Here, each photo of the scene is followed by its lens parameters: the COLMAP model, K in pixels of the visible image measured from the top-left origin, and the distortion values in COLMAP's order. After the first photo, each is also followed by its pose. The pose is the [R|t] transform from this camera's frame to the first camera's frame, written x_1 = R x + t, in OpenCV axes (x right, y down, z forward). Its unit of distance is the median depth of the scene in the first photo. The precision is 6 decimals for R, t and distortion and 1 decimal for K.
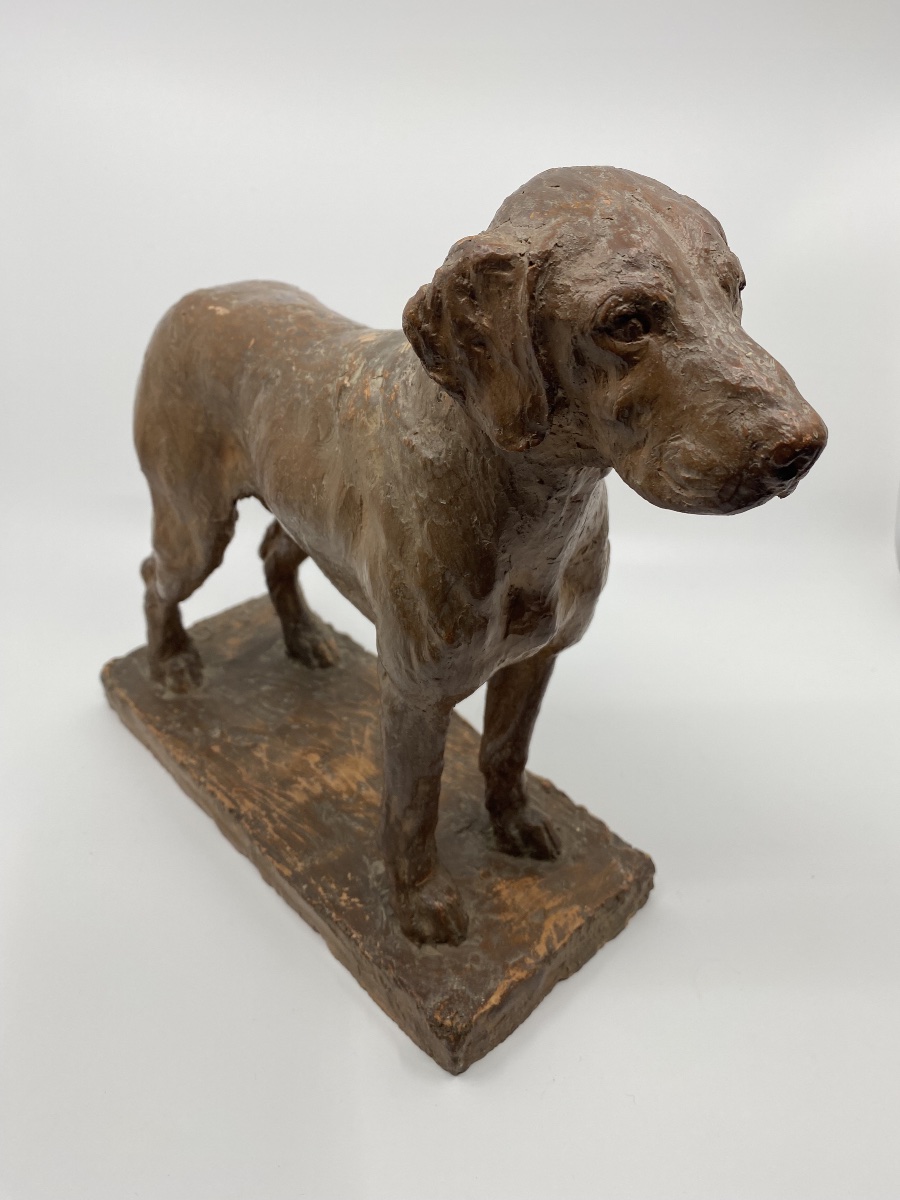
lens RADIAL K [[924.1, 0, 458.4], [0, 924.1, 601.0], [0, 0, 1]] dist [0.025943, -0.014961]
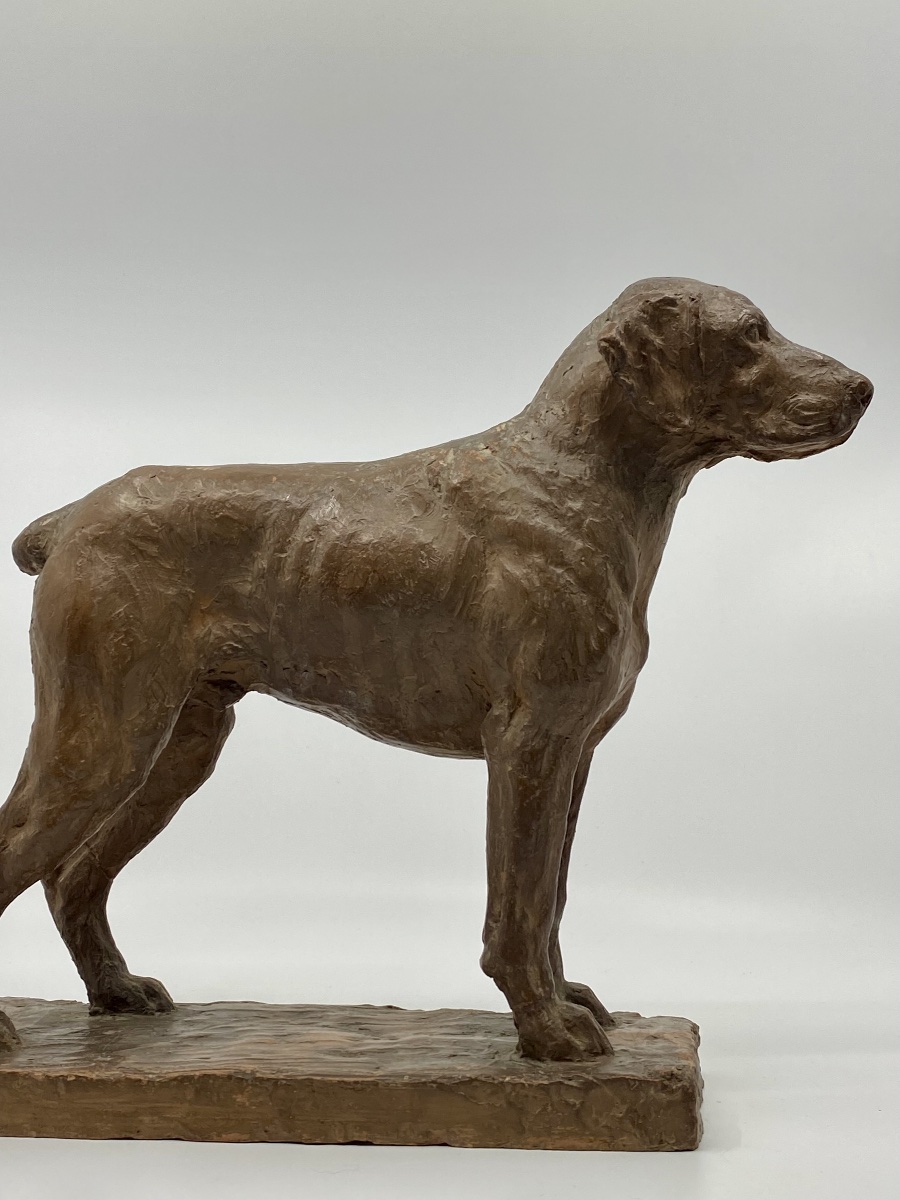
lens RADIAL K [[1653.4, 0, 443.7], [0, 1653.4, 598.7], [0, 0, 1]] dist [0.082015, 0.000000]
pose [[0.797872, 0.042471, 0.601329, -1.216841], [0.321907, 0.813369, -0.484568, 0.810873], [-0.509683, 0.580195, 0.635292, -0.194899]]
